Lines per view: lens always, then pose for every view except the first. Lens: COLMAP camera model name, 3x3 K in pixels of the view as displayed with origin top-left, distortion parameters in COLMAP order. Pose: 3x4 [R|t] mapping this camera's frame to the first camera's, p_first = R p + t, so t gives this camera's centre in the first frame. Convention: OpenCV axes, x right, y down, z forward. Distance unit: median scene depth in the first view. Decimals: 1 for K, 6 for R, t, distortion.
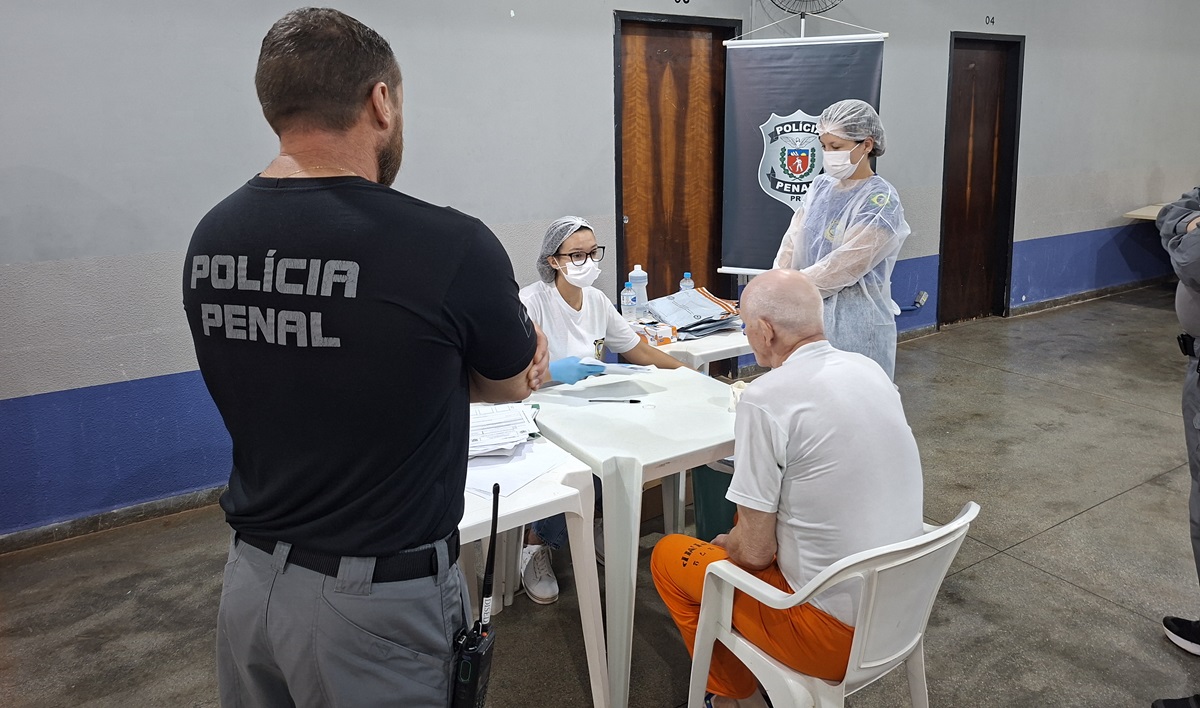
lens RADIAL K [[775.5, 0, 598.3], [0, 775.5, 347.1], [0, 0, 1]] dist [0.009473, -0.000224]
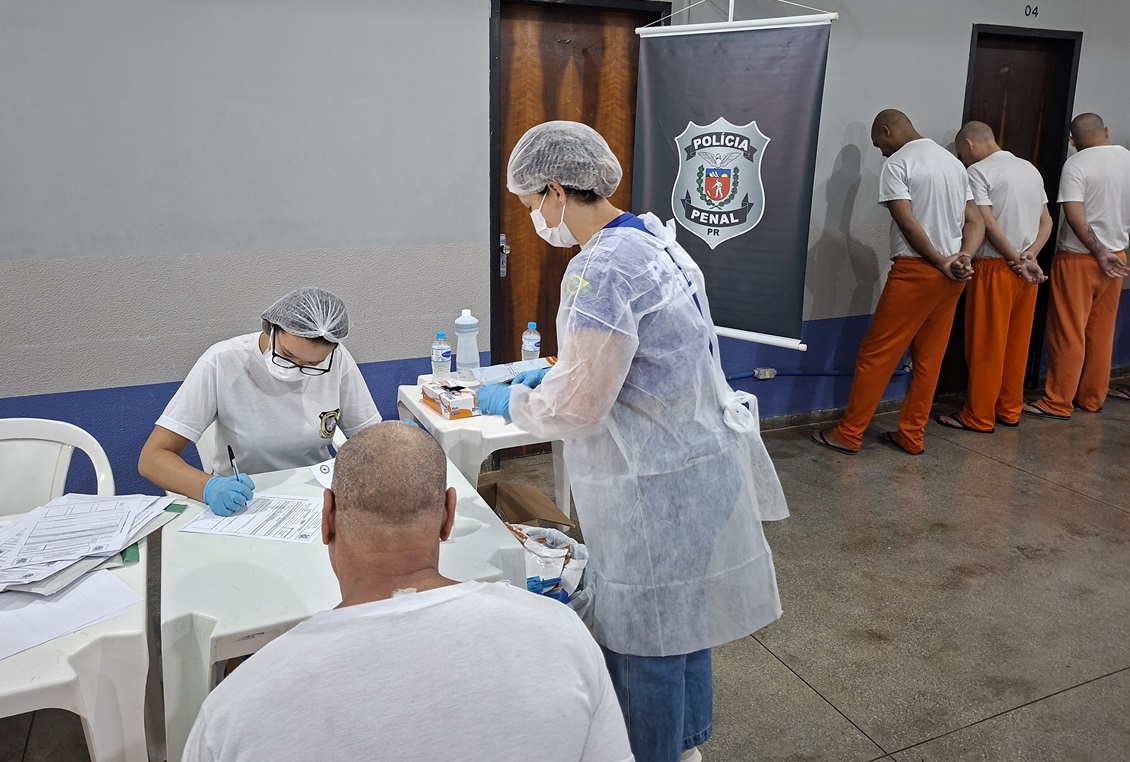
lens RADIAL K [[754.9, 0, 566.2], [0, 754.9, 388.0], [0, 0, 1]] dist [0.009583, 0.003443]
pose [[0.987386, 0.070534, -0.141752, 0.227575], [-0.065924, 0.997140, 0.036966, -0.052990], [0.143954, -0.027155, 0.989212, 0.219917]]
